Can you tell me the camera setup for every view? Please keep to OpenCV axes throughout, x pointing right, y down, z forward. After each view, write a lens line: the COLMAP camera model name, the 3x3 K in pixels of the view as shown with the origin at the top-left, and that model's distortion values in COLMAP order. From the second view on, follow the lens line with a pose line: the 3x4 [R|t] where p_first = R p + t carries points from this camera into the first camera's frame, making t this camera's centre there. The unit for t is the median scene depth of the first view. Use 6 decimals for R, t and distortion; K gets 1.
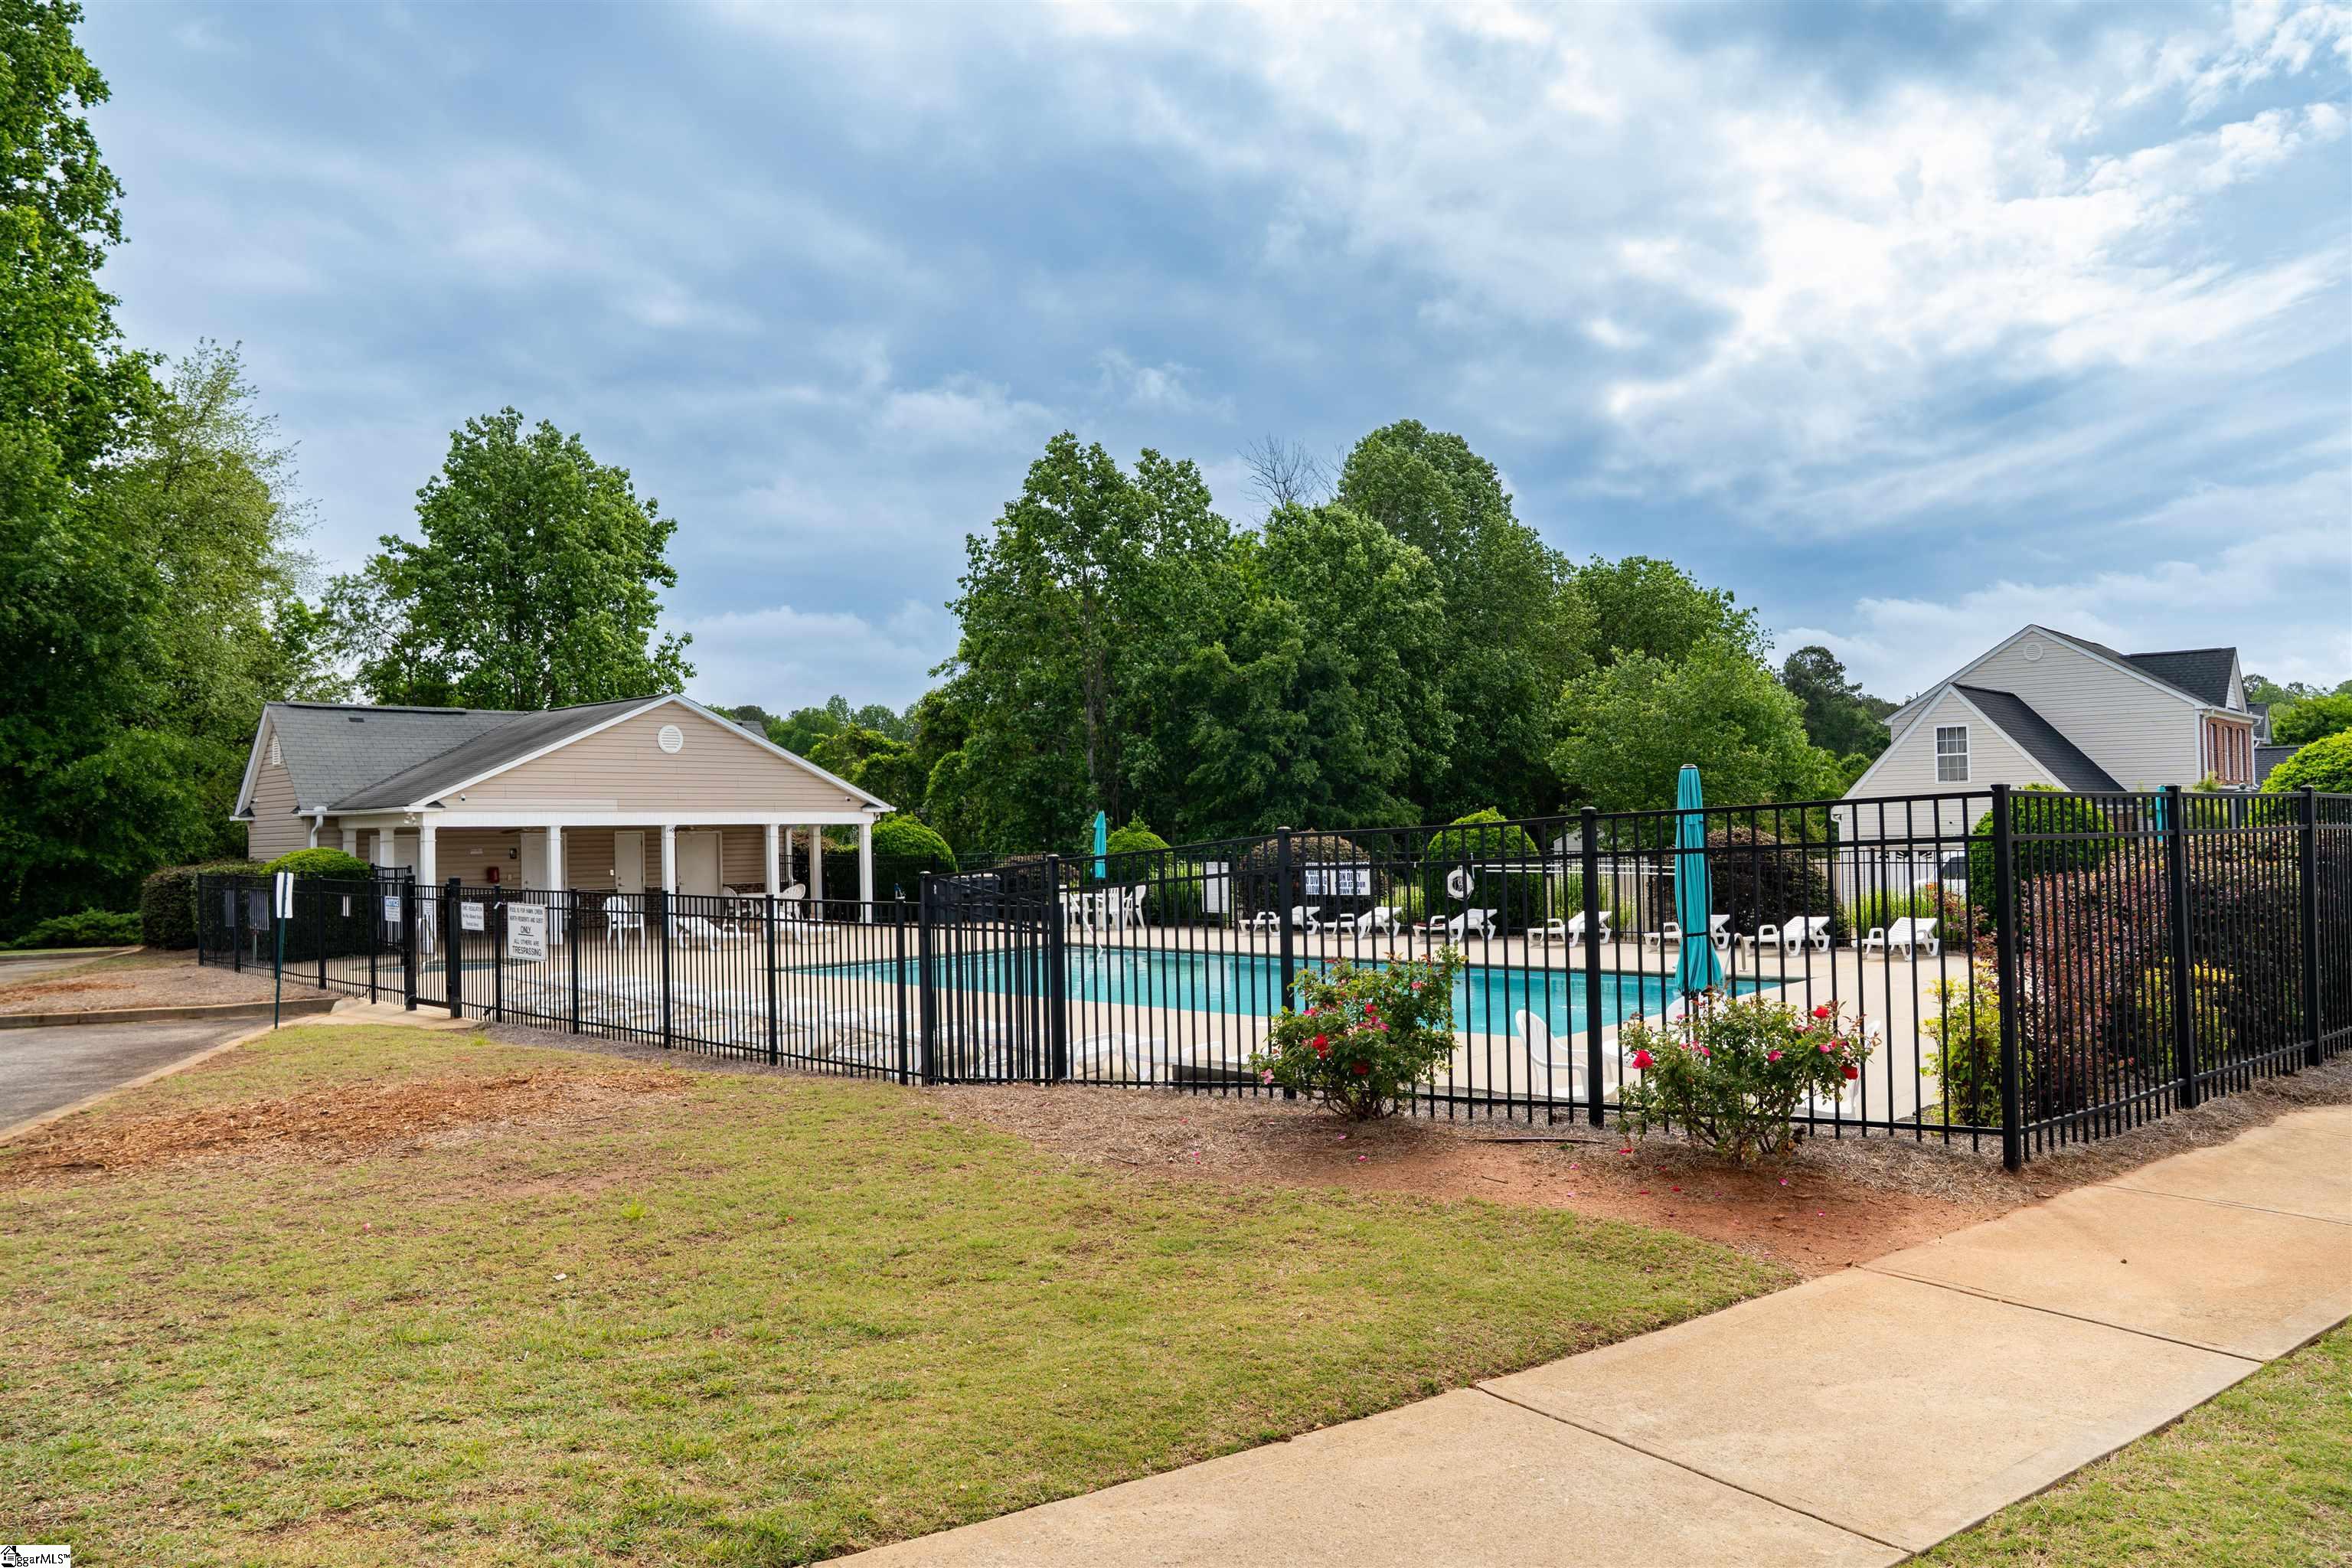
lens RADIAL K [[1630.3, 0, 1121.1], [0, 1630.3, 782.2], [0, 0, 1]] dist [-0.108561, 0.100479]
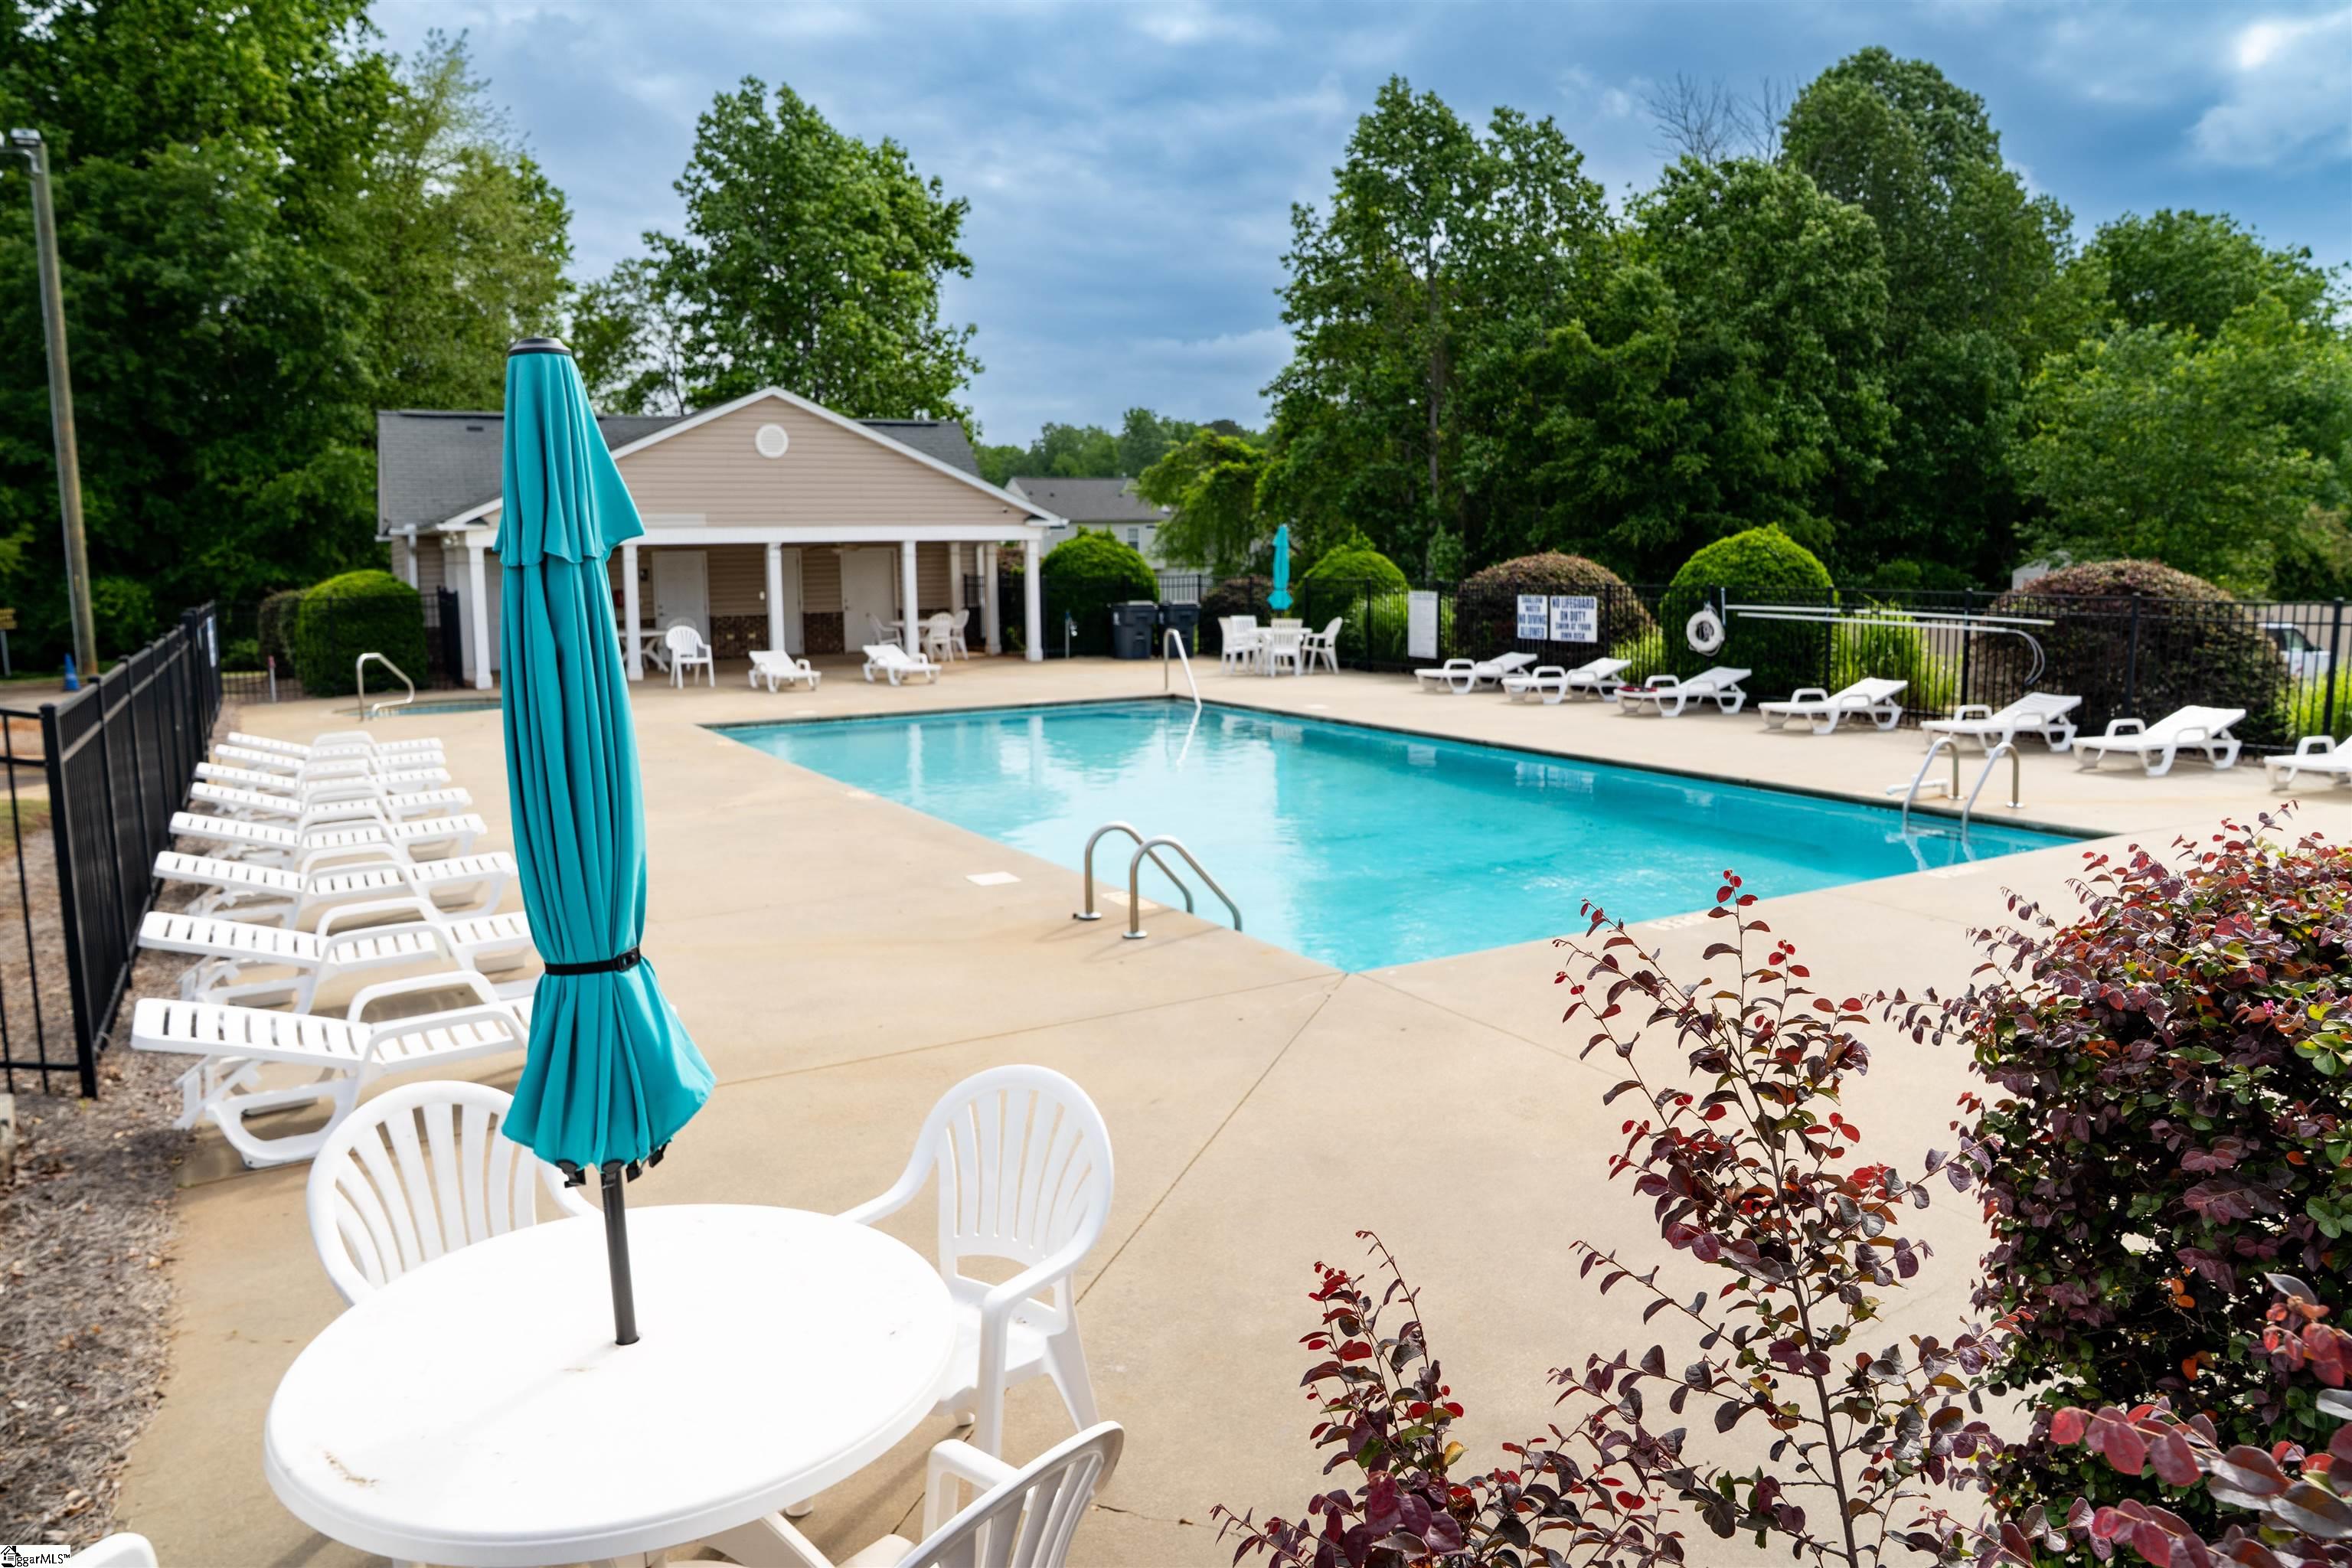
lens RADIAL K [[1630.3, 0, 1121.1], [0, 1630.3, 782.2], [0, 0, 1]] dist [-0.108561, 0.100479]
pose [[0.962755, 0.043055, -0.266926, 0.065190], [0.005171, 0.984127, 0.177391, -0.000028], [0.270326, -0.172164, 0.947250, 0.101209]]
